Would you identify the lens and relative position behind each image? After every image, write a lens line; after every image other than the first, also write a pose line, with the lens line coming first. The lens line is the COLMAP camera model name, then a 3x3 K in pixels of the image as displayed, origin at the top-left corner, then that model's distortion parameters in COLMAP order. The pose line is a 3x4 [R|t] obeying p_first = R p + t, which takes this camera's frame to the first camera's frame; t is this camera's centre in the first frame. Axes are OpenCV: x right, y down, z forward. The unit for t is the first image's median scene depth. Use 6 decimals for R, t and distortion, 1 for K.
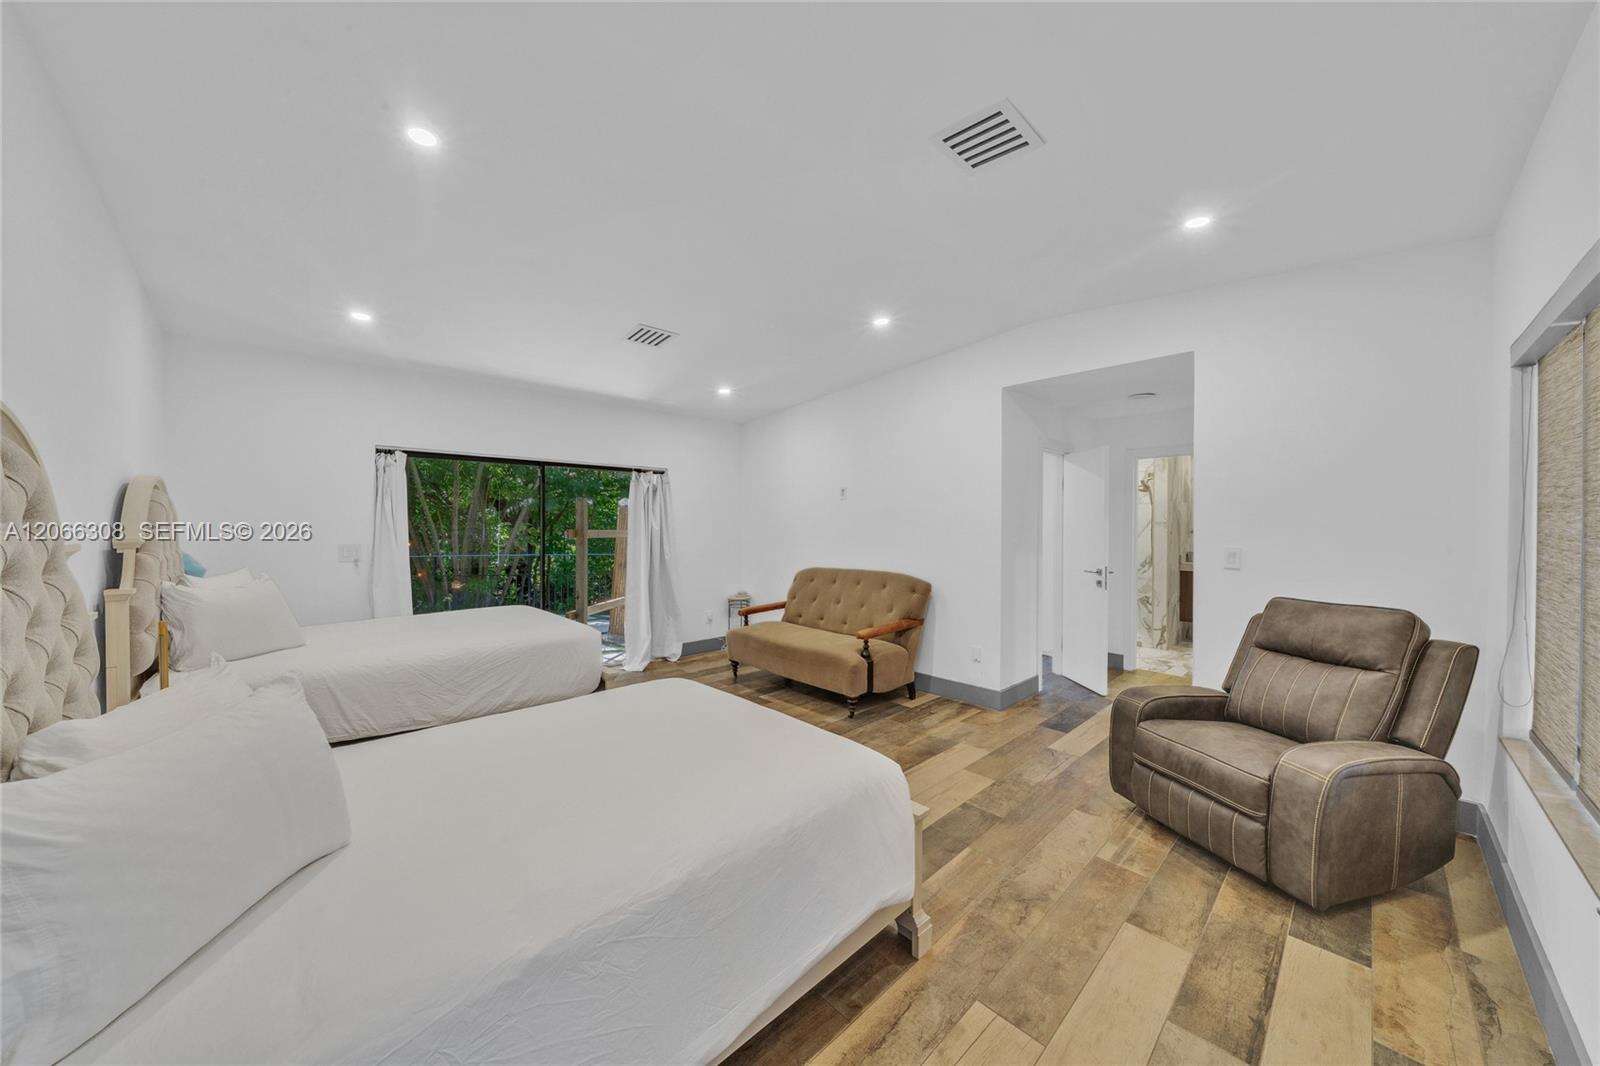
lens RADIAL K [[629.5, 0, 739.7], [0, 629.5, 530.0], [0, 0, 1]] dist [-0.000606, -0.000036]
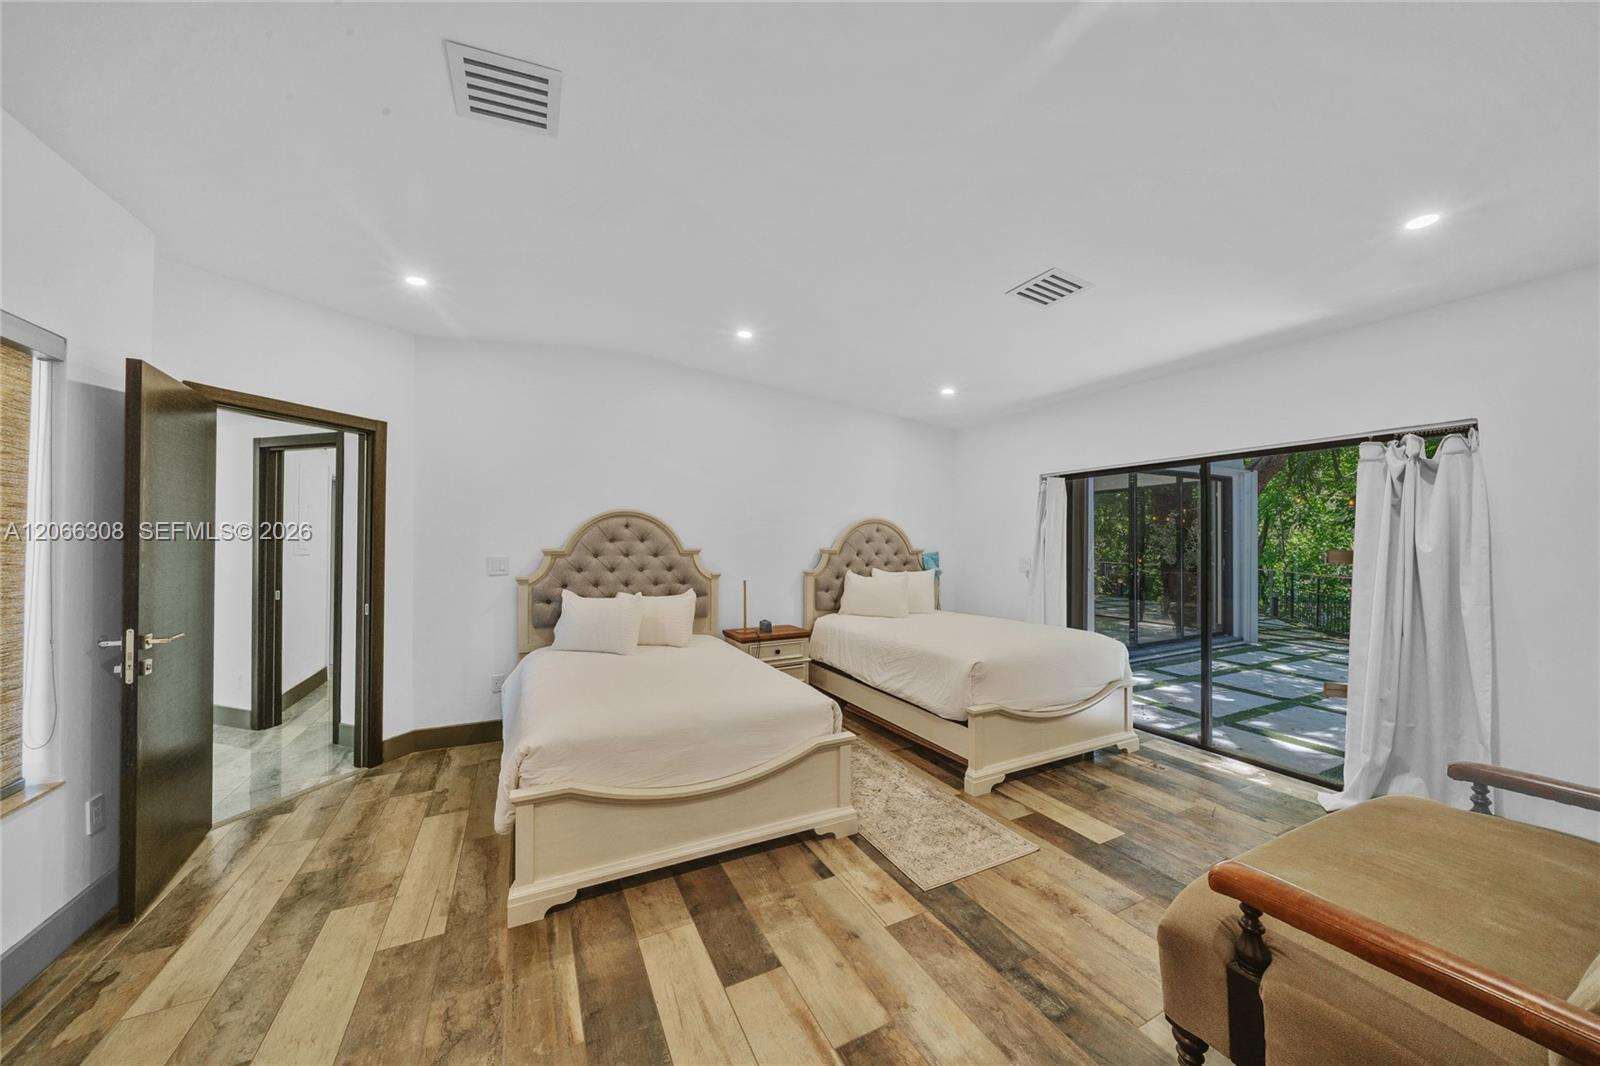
lens RADIAL K [[554.1, 0, 799.7], [0, 554.1, 535.5], [0, 0, 1]] dist [-0.000448, -0.000028]
pose [[-0.288645, -0.017127, -0.957283, 0.902969], [-0.007352, 0.999850, -0.015672, -0.005692], [0.957408, 0.002515, -0.288728, 1.459925]]
